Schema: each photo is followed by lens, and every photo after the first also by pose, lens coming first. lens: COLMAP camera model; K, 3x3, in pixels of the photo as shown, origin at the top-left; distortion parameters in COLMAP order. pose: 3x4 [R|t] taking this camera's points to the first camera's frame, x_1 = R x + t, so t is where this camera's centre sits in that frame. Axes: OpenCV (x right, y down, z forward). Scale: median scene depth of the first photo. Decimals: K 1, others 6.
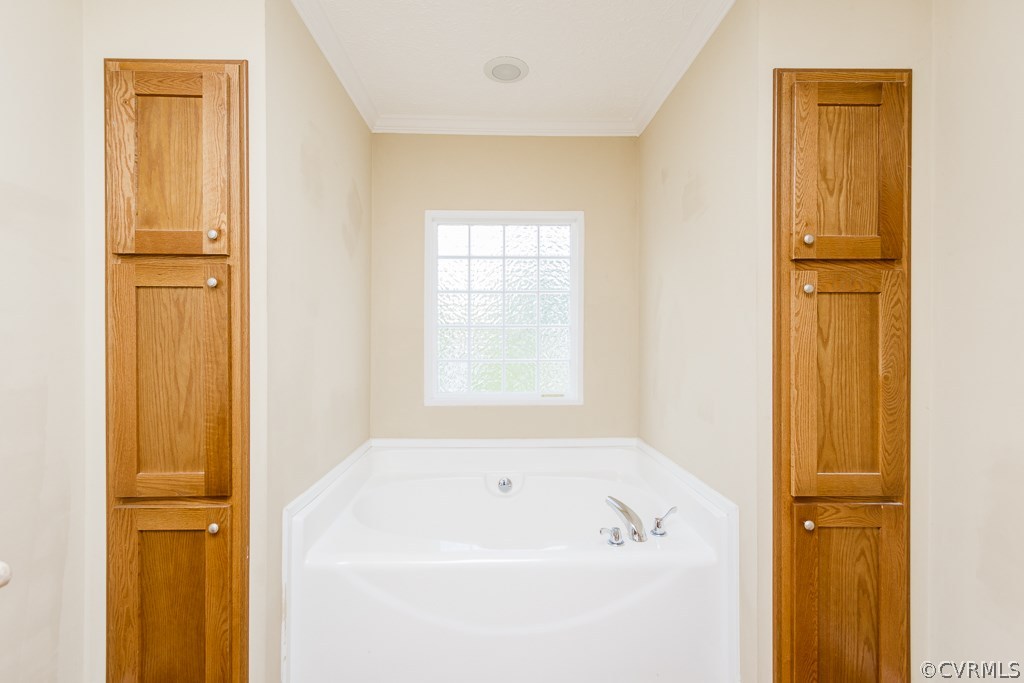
lens RADIAL K [[474.5, 0, 507.7], [0, 474.5, 341.0], [0, 0, 1]] dist [0.003072, -0.000084]
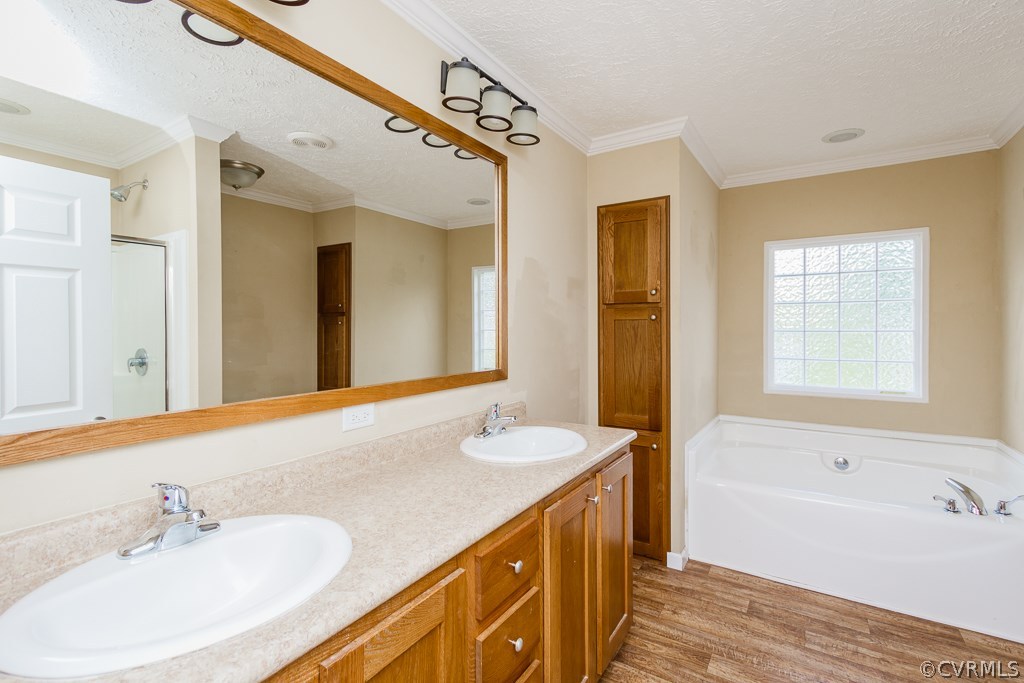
lens RADIAL K [[465.8, 0, 502.5], [0, 465.8, 330.2], [0, 0, 1]] dist [0.000268, -0.000877]
pose [[0.811594, -0.001562, -0.584220, -0.022395], [0.003760, 0.999990, 0.002550, -0.076656], [0.584210, -0.004266, 0.811591, -0.835225]]
